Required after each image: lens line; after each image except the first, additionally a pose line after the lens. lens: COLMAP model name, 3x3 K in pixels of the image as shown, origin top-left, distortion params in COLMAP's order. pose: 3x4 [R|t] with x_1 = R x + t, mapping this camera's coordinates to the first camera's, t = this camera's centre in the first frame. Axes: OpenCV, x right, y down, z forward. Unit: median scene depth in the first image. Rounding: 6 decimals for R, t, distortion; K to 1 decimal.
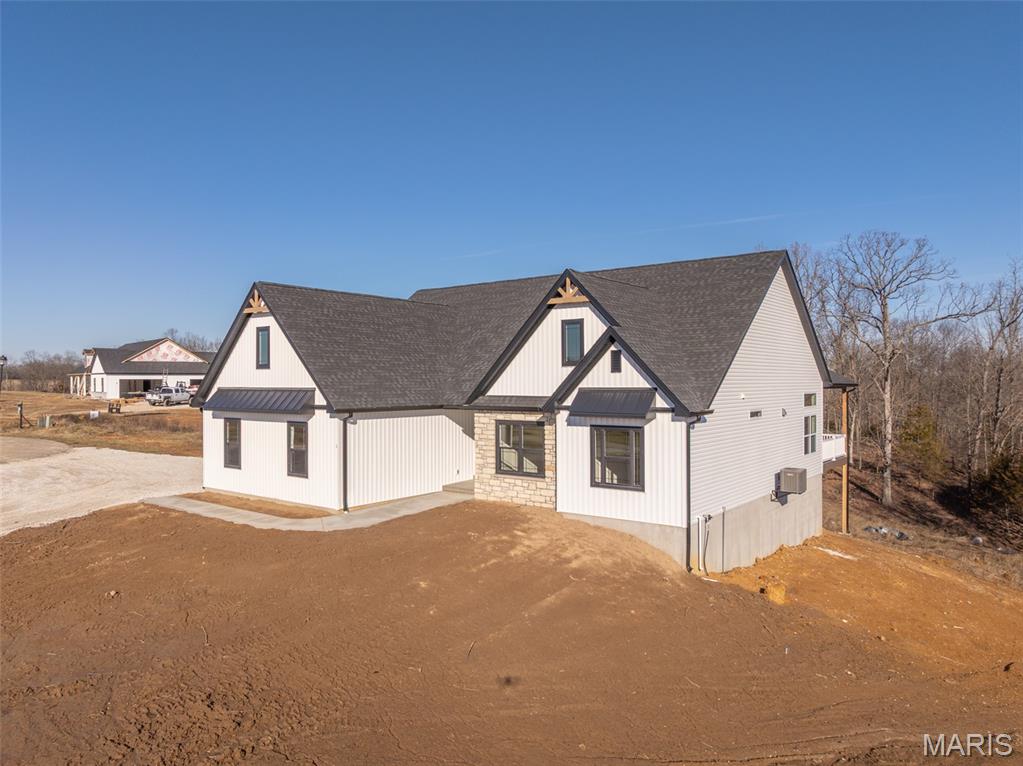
lens RADIAL K [[722.2, 0, 511.5], [0, 722.2, 383.0], [0, 0, 1]] dist [-0.041048, 0.002965]
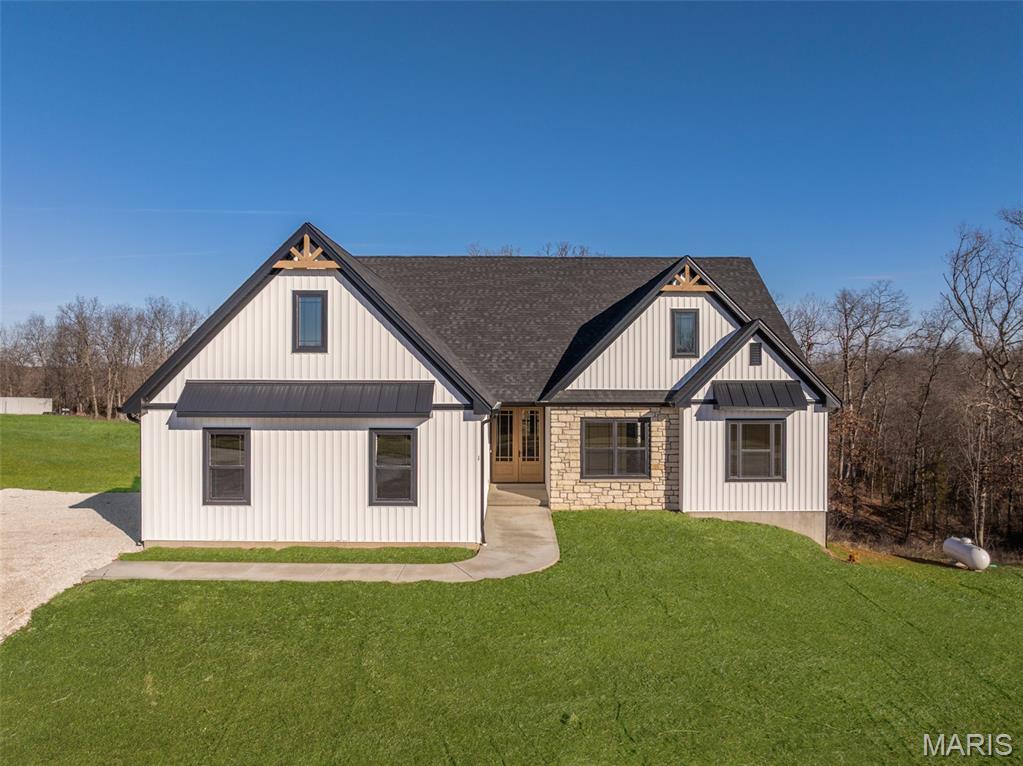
lens RADIAL K [[722.2, 0, 511.5], [0, 722.2, 383.0], [0, 0, 1]] dist [-0.041048, 0.002965]
pose [[0.792922, 0.000140, 0.609323, -0.657313], [-0.001822, 0.999996, 0.002141, 0.007676], [-0.609320, -0.002807, 0.792919, 0.373702]]
